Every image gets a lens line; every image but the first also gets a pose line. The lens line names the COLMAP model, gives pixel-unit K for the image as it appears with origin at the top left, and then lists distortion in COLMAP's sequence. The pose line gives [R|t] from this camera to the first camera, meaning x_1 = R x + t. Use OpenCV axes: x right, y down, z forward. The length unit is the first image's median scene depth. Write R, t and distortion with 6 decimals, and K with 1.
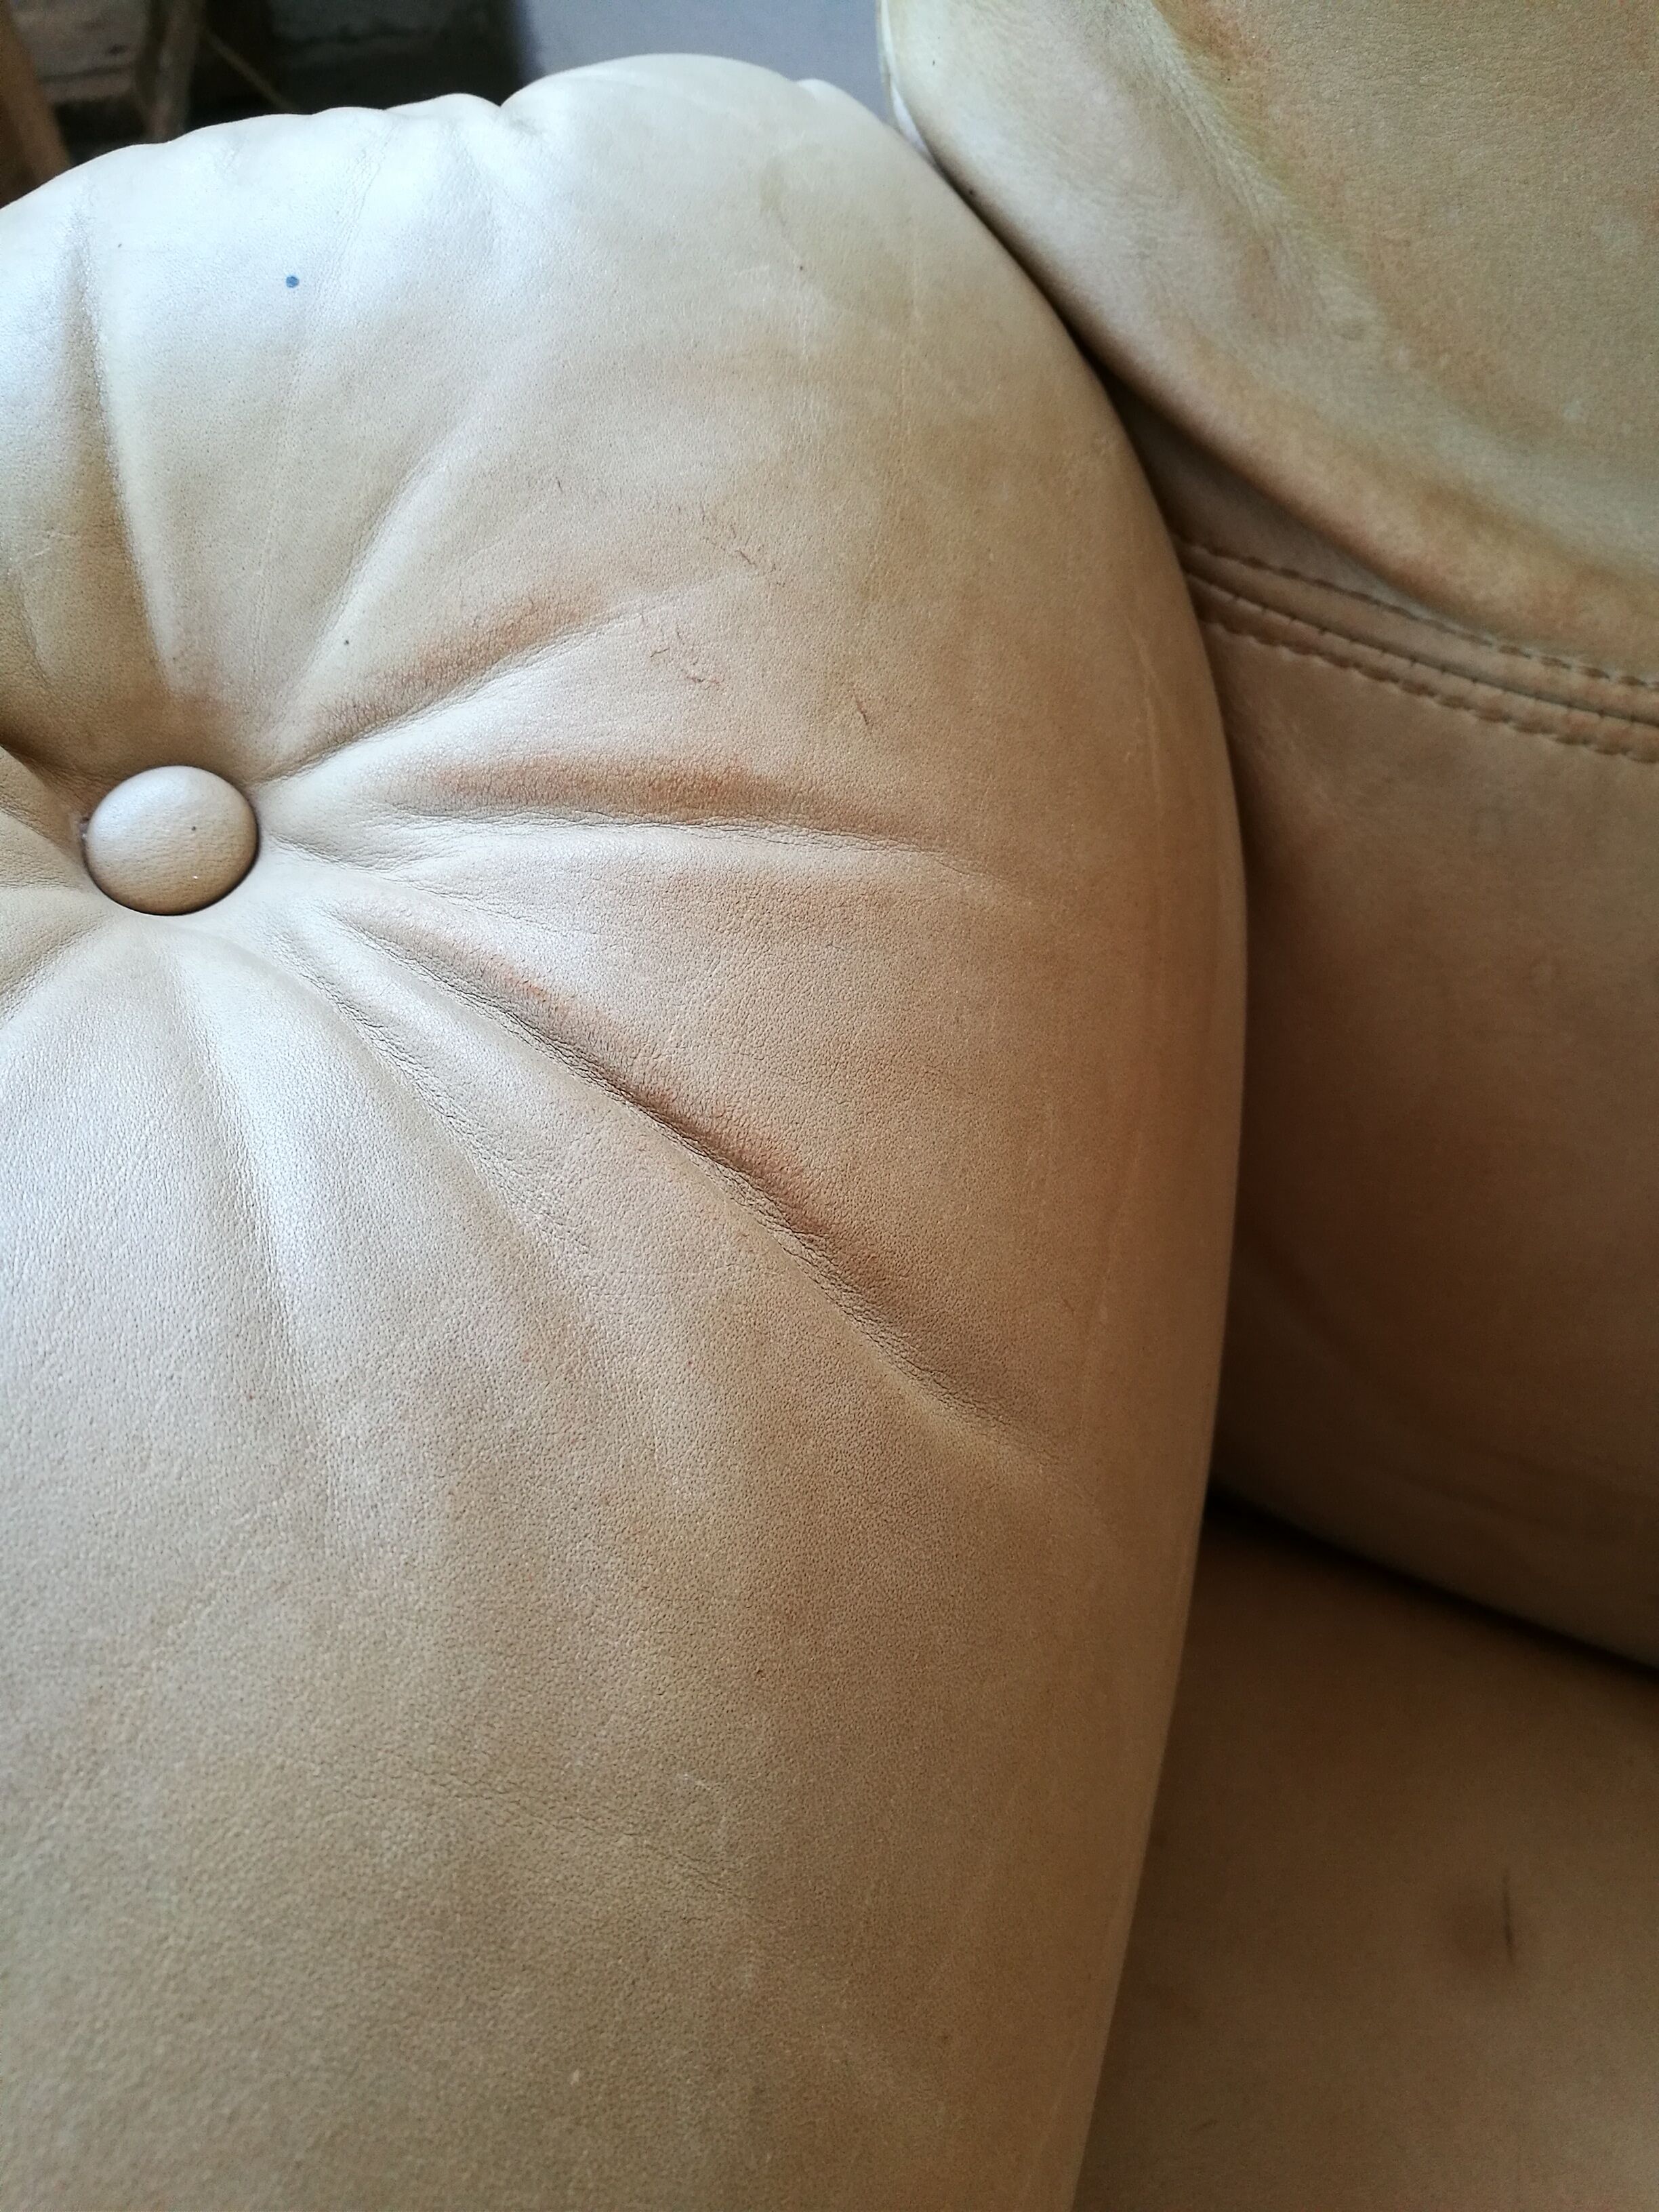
lens RADIAL K [[1746.6, 0, 805.4], [0, 1746.6, 1105.3], [0, 0, 1]] dist [-0.029834, 0.026591]
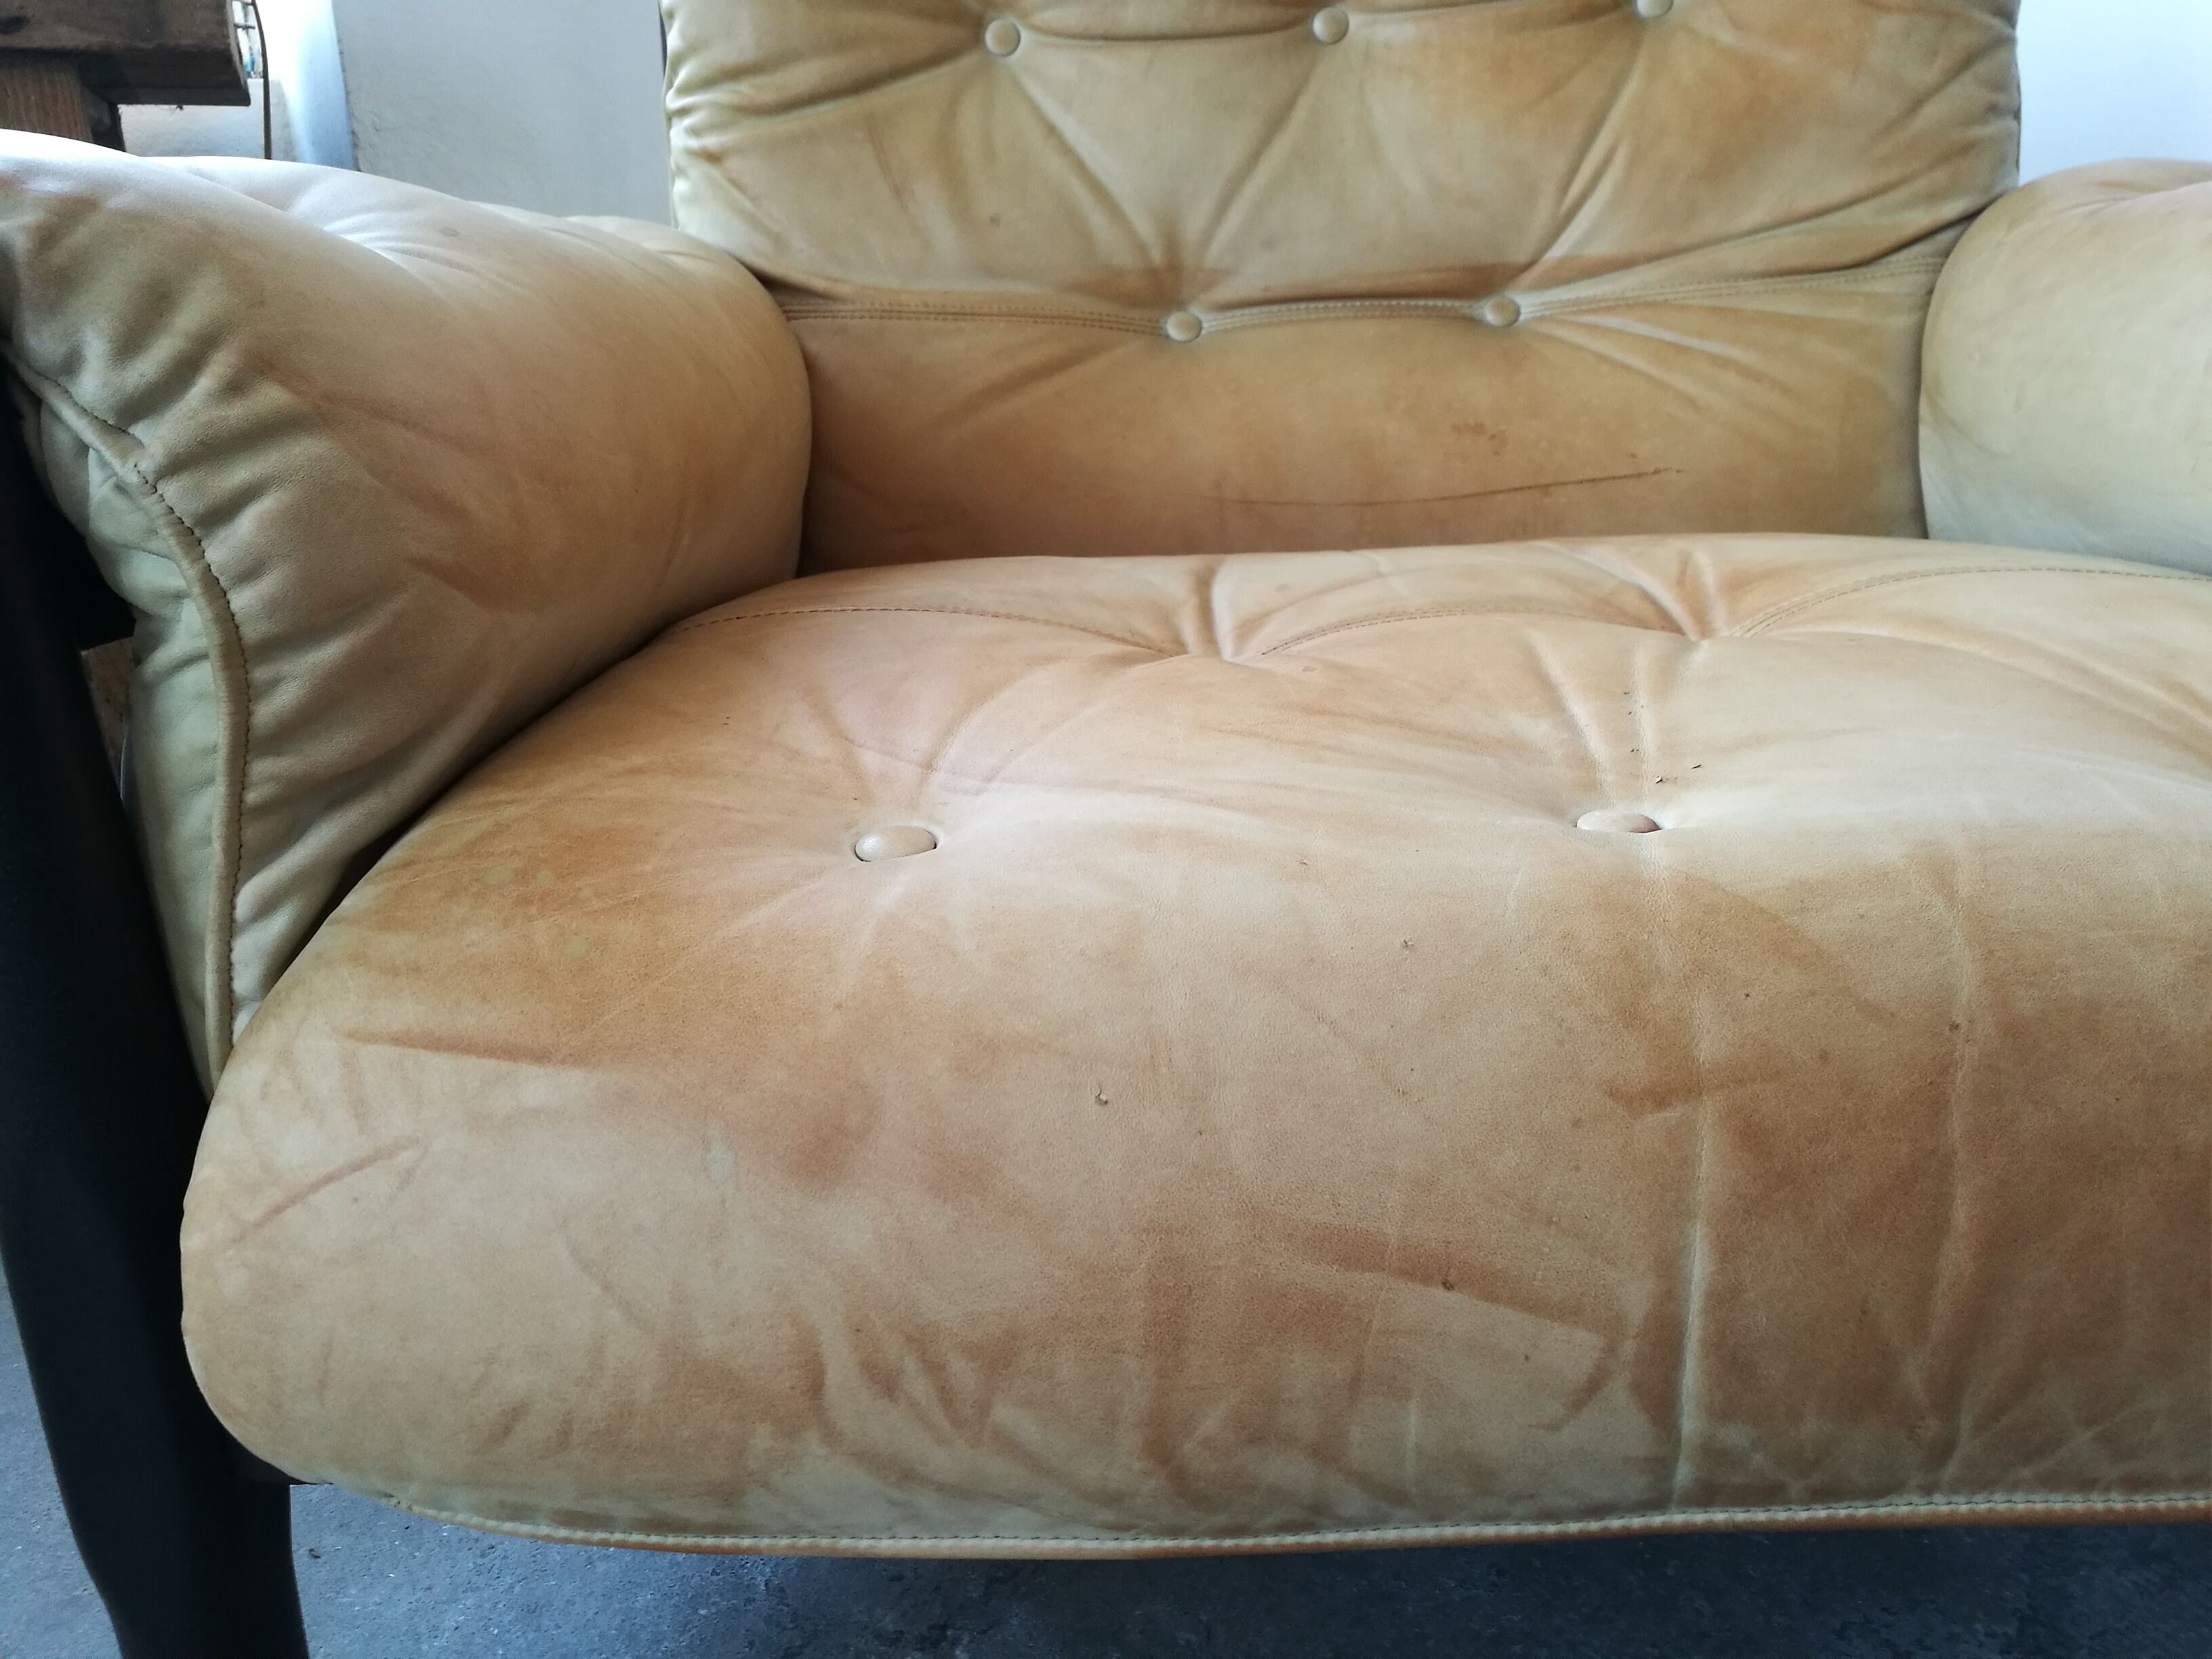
lens RADIAL K [[1746.6, 0, 1106.7], [0, 1746.6, 838.3], [0, 0, 1]] dist [-0.029834, 0.026591]
pose [[0.942586, -0.075498, 0.325317, -0.485716], [0.267041, 0.755355, -0.598438, 3.414132], [-0.200549, 0.650952, 0.732148, -1.370551]]
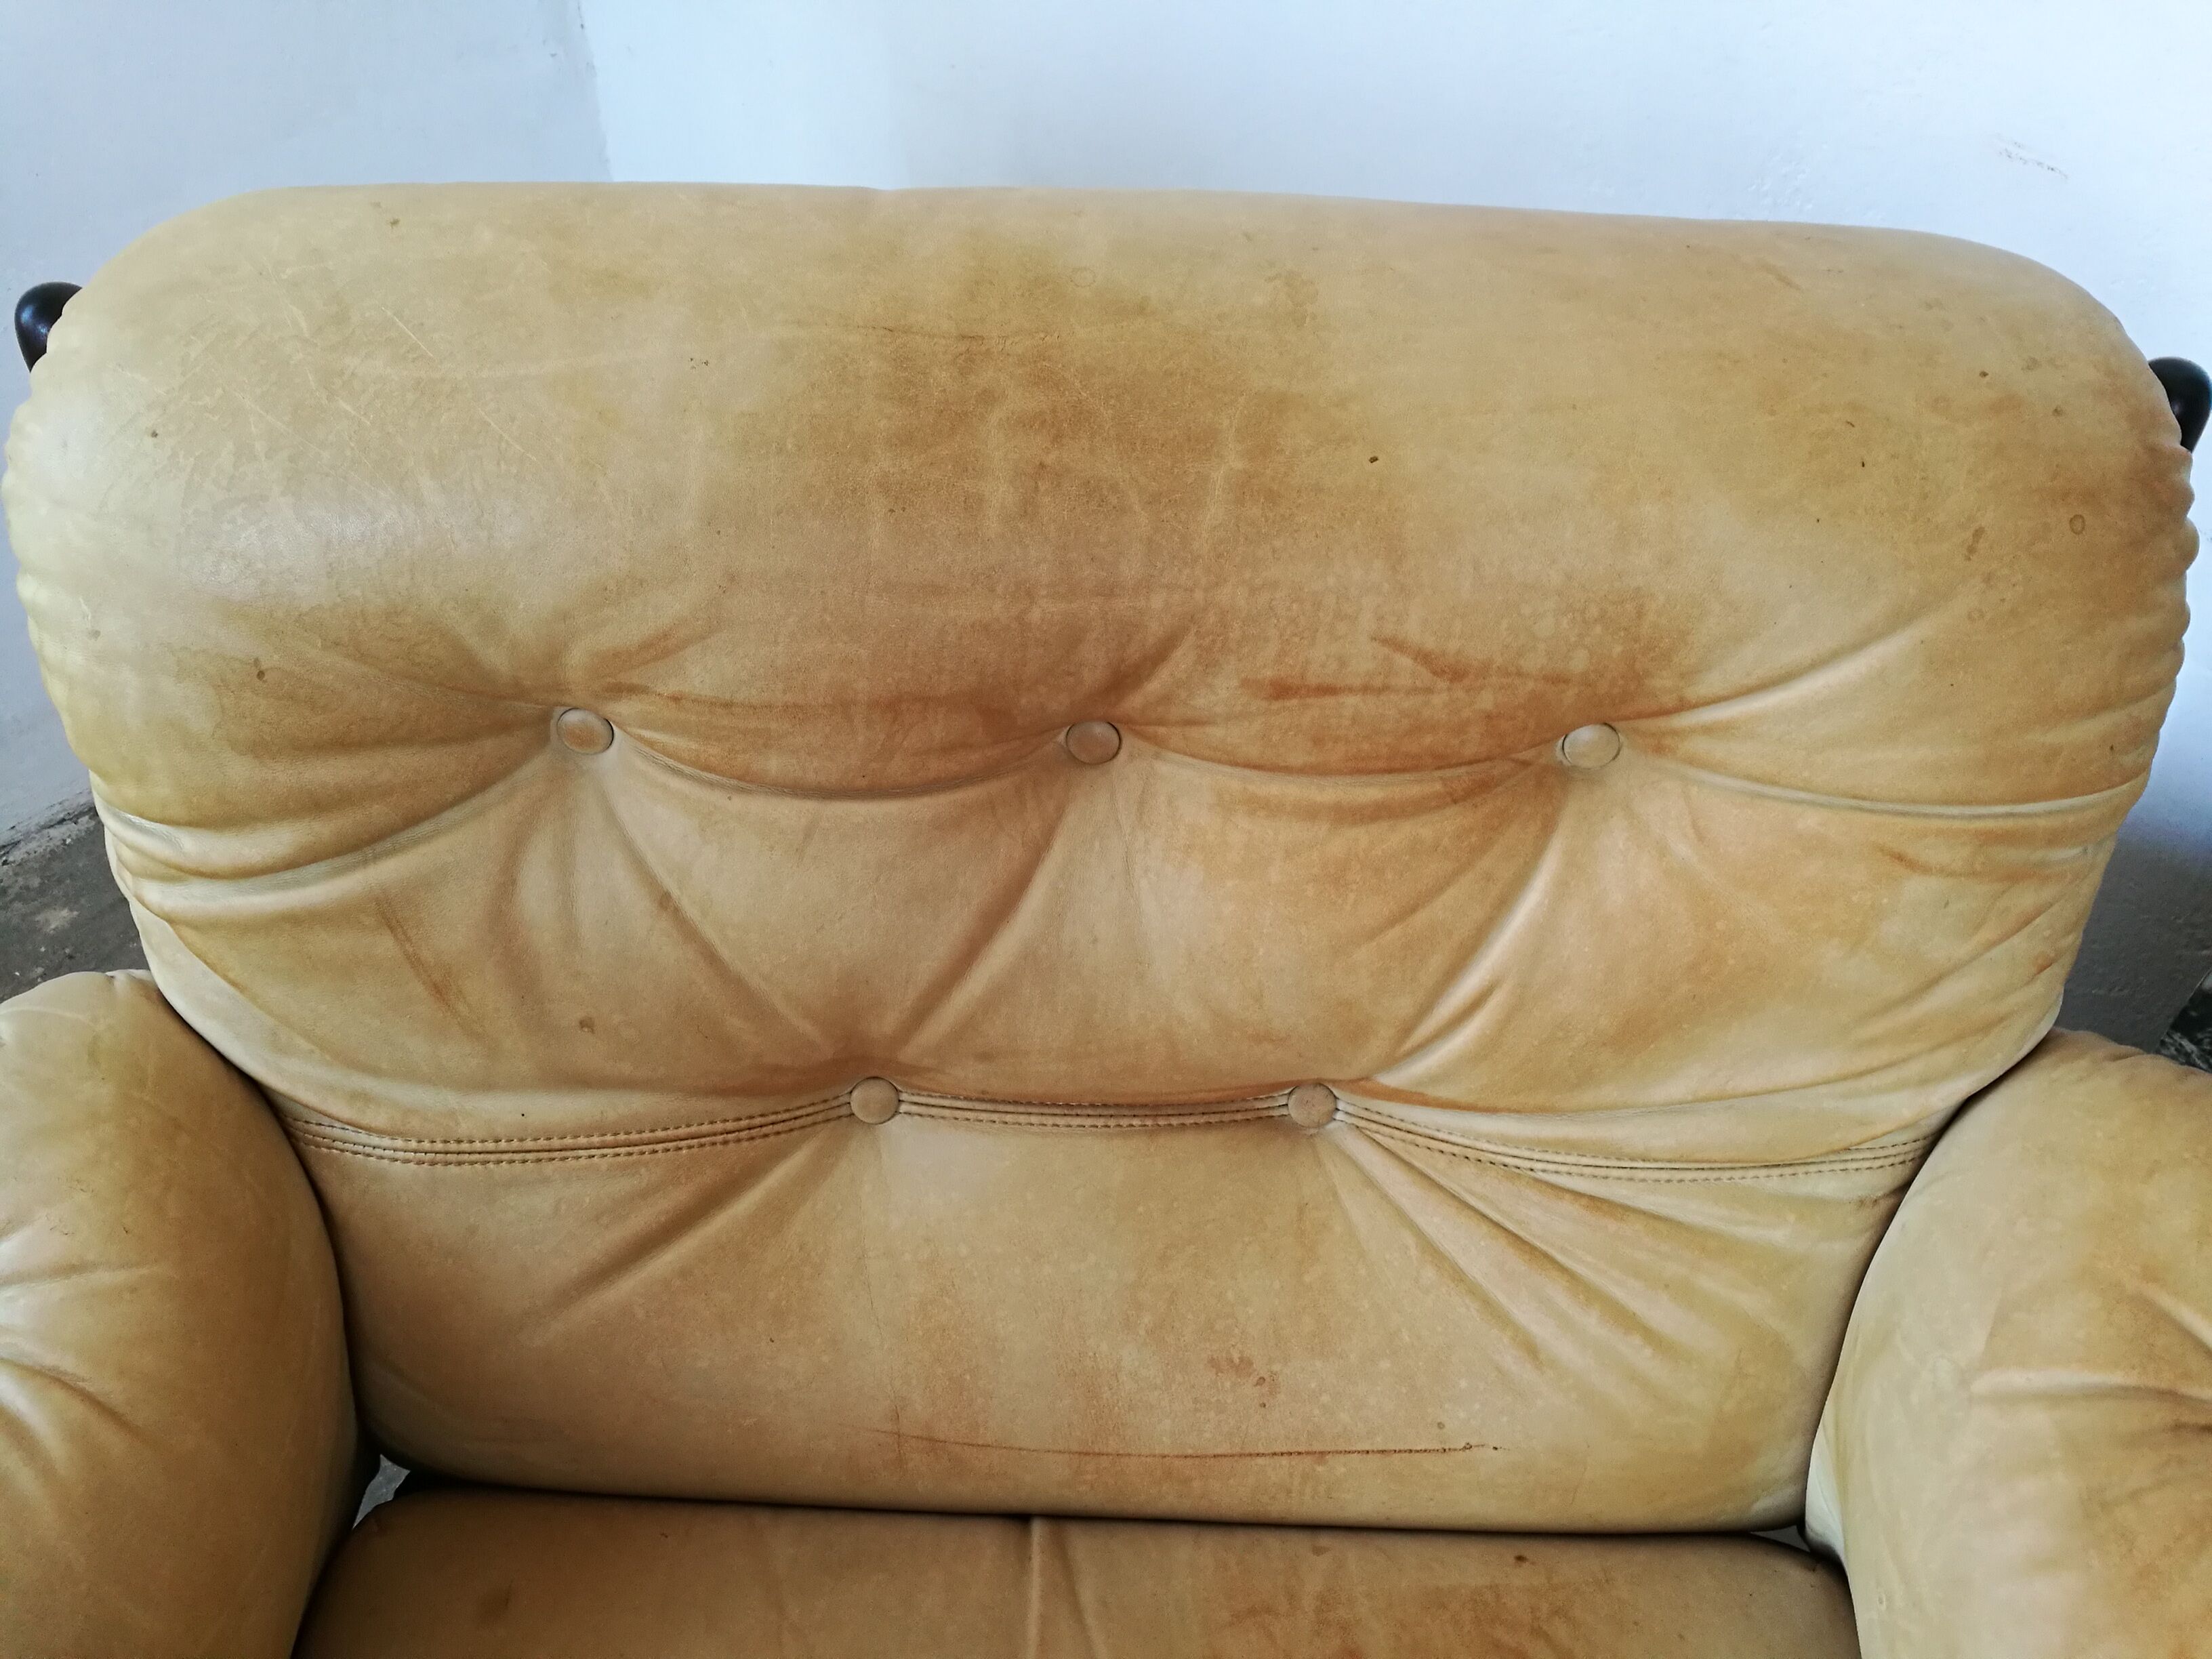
lens RADIAL K [[1746.6, 0, 1107.0], [0, 1746.6, 825.4], [0, 0, 1]] dist [-0.029834, 0.026591]
pose [[0.939964, -0.172500, 0.294469, 0.778668], [0.239942, 0.947626, -0.210792, 0.152115], [-0.242685, 0.268792, 0.932124, -2.231004]]
